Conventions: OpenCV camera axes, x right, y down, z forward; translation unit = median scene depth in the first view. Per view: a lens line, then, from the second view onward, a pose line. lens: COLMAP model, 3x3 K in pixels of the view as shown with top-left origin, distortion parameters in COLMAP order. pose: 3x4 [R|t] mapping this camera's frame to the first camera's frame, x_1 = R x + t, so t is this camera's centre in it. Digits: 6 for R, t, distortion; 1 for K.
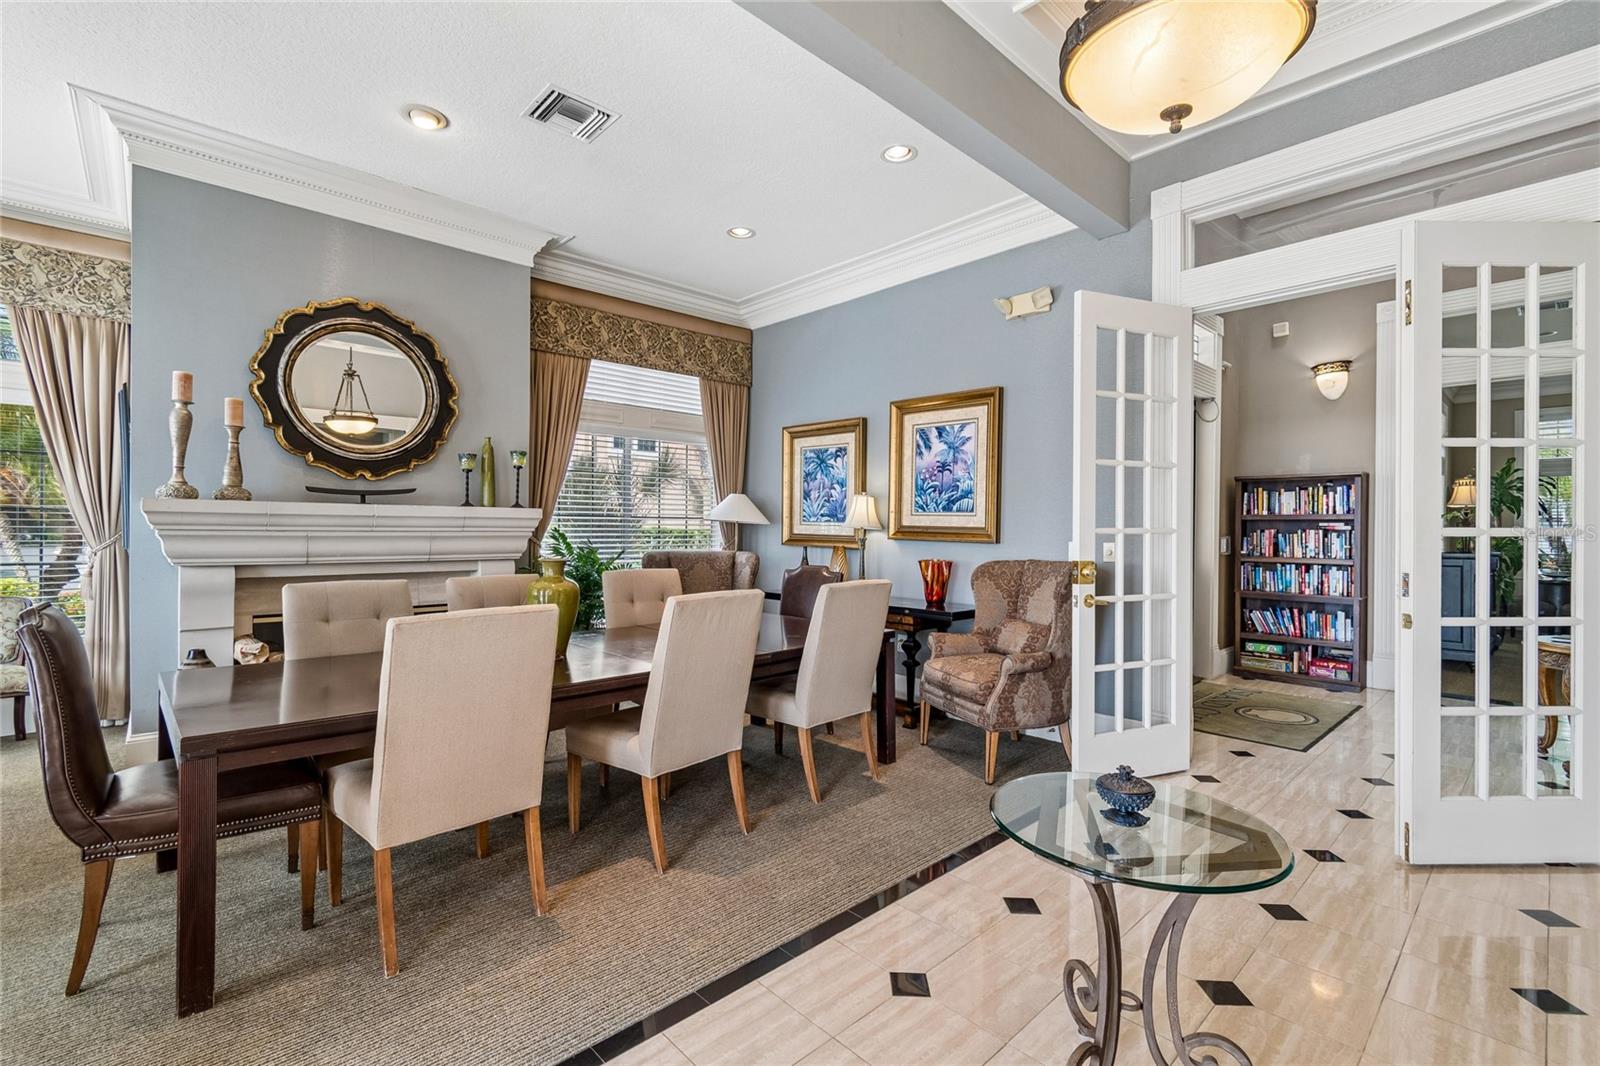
lens RADIAL K [[711.5, 0, 801.8], [0, 711.5, 531.4], [0, 0, 1]] dist [0.003022, -0.002026]
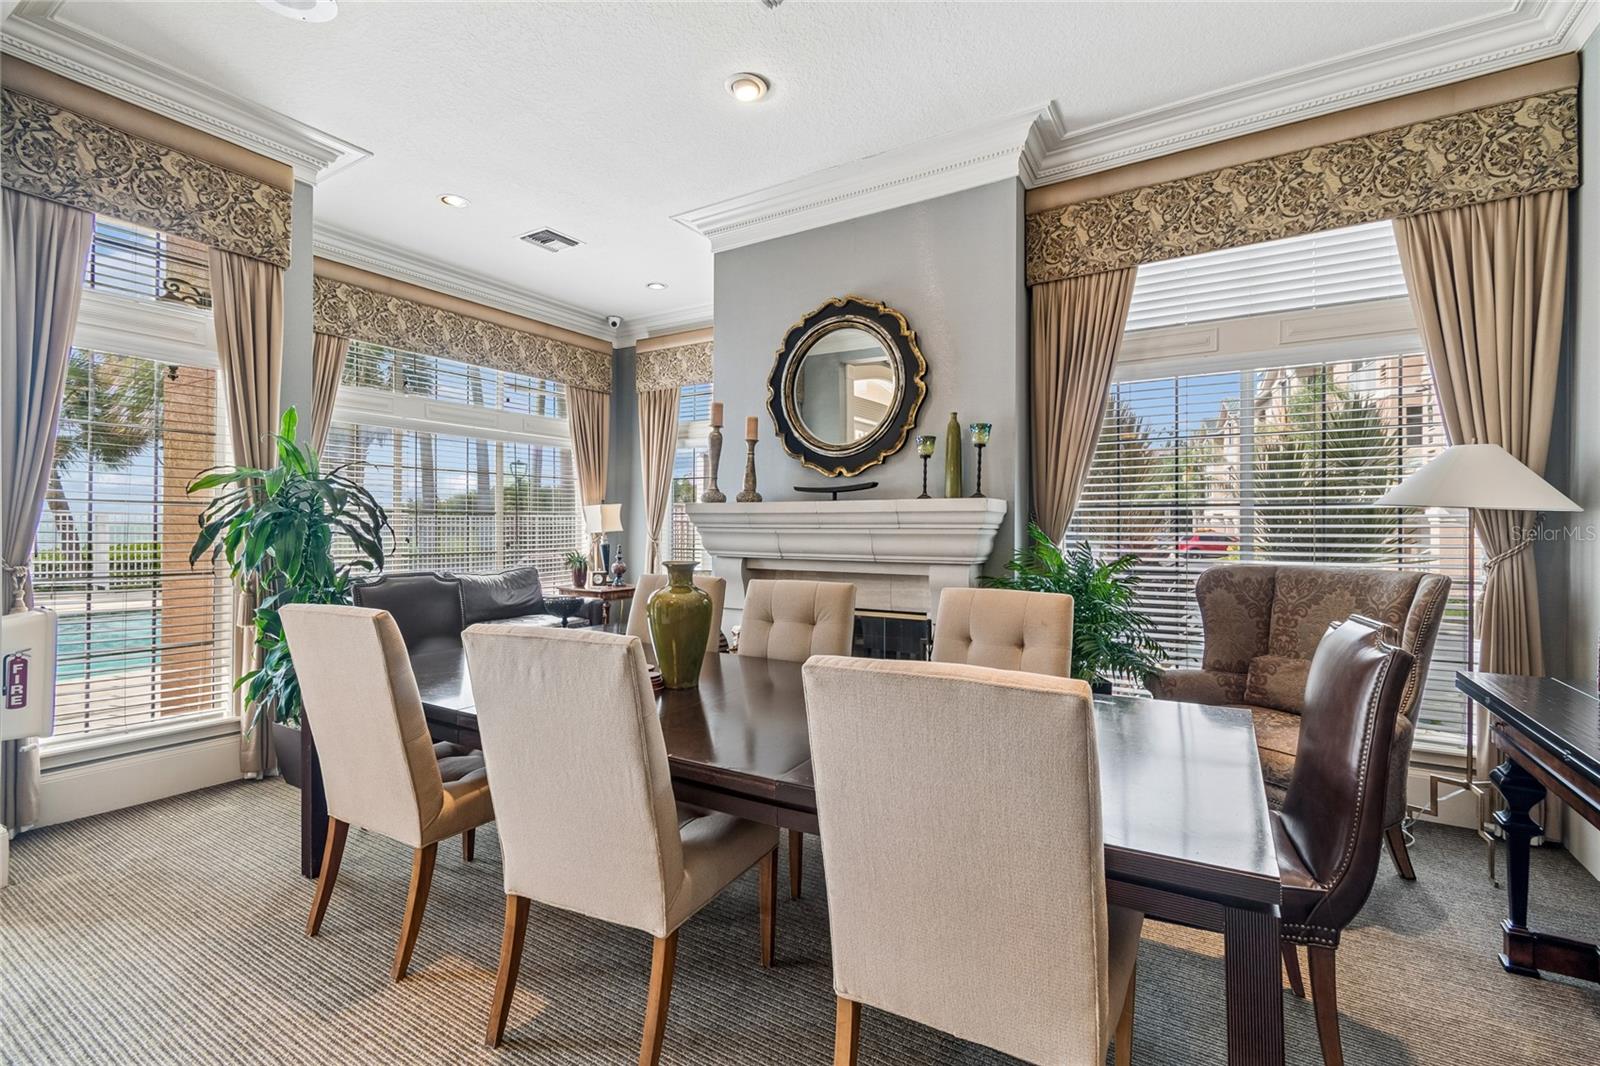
lens RADIAL K [[711.5, 0, 805.3], [0, 711.5, 521.4], [0, 0, 1]] dist [0.003022, -0.002026]
pose [[0.265482, -0.010496, -0.964059, 0.312038], [-0.000676, 0.999938, -0.011073, 0.000887], [0.964116, 0.003592, 0.265458, 0.654694]]
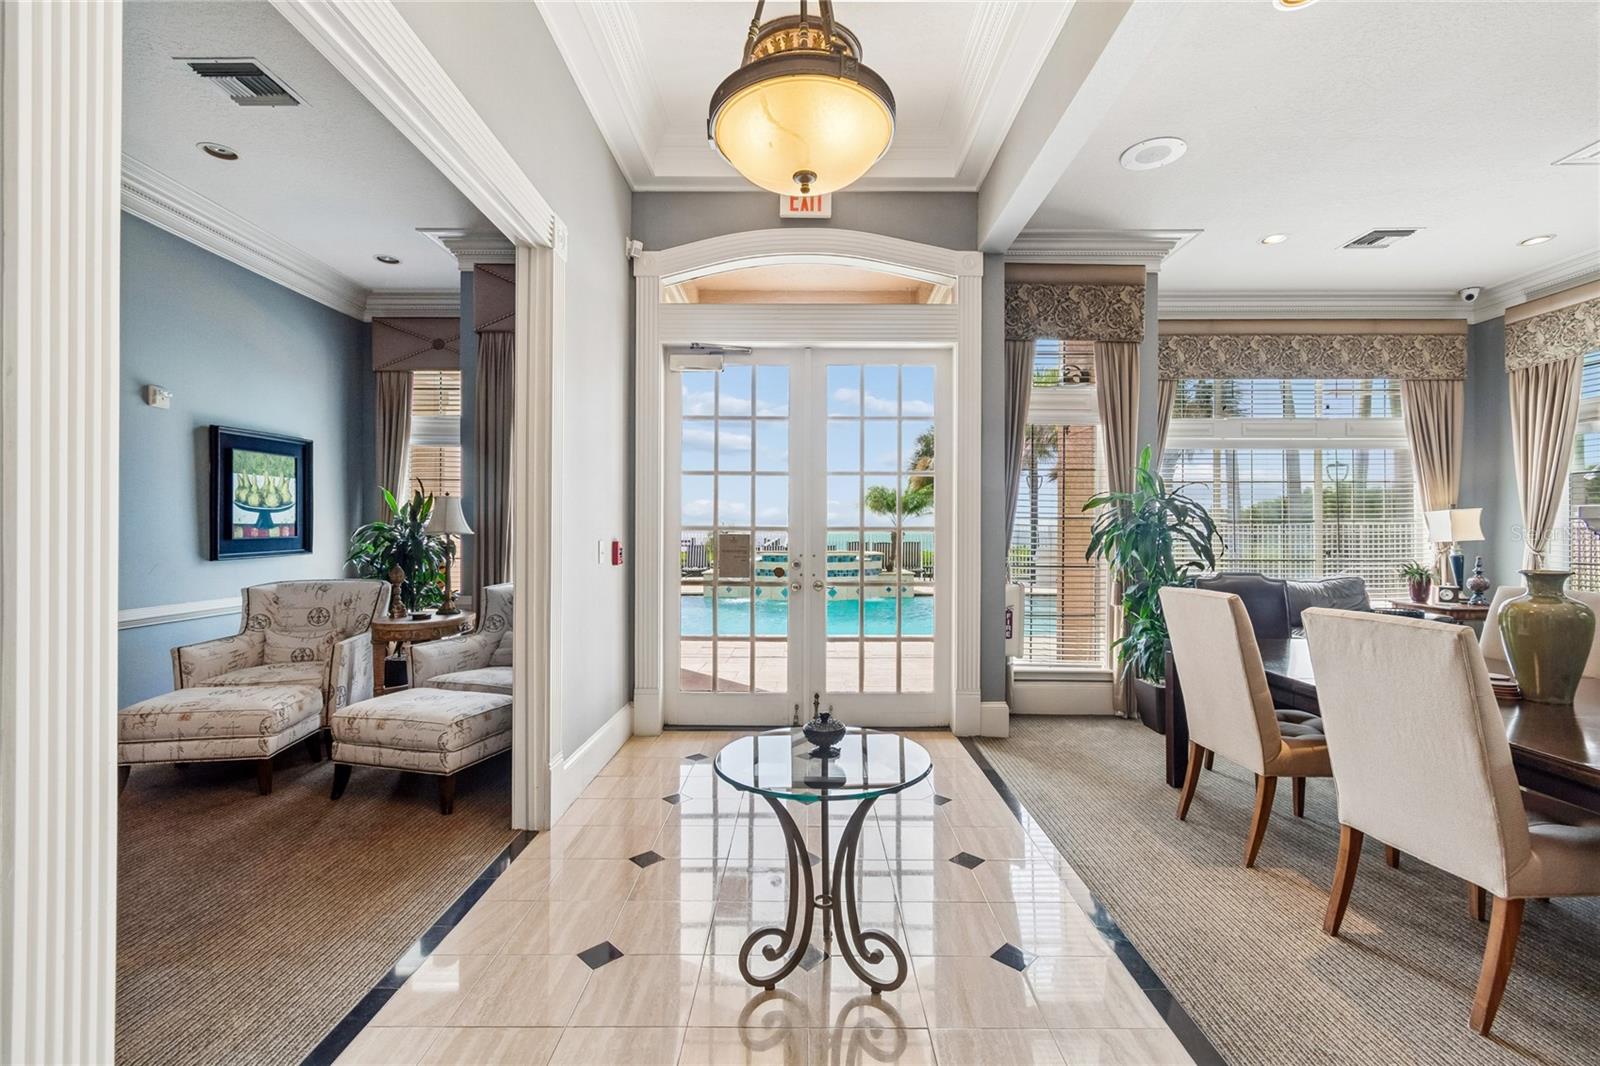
lens RADIAL K [[711.5, 0, 802.6], [0, 711.5, 531.8], [0, 0, 1]] dist [0.003022, -0.002026]
pose [[-0.686299, -0.006674, -0.727289, 0.445684], [-0.004569, 0.999978, -0.004865, 0.001444], [0.727305, -0.000016, -0.686314, 0.664513]]
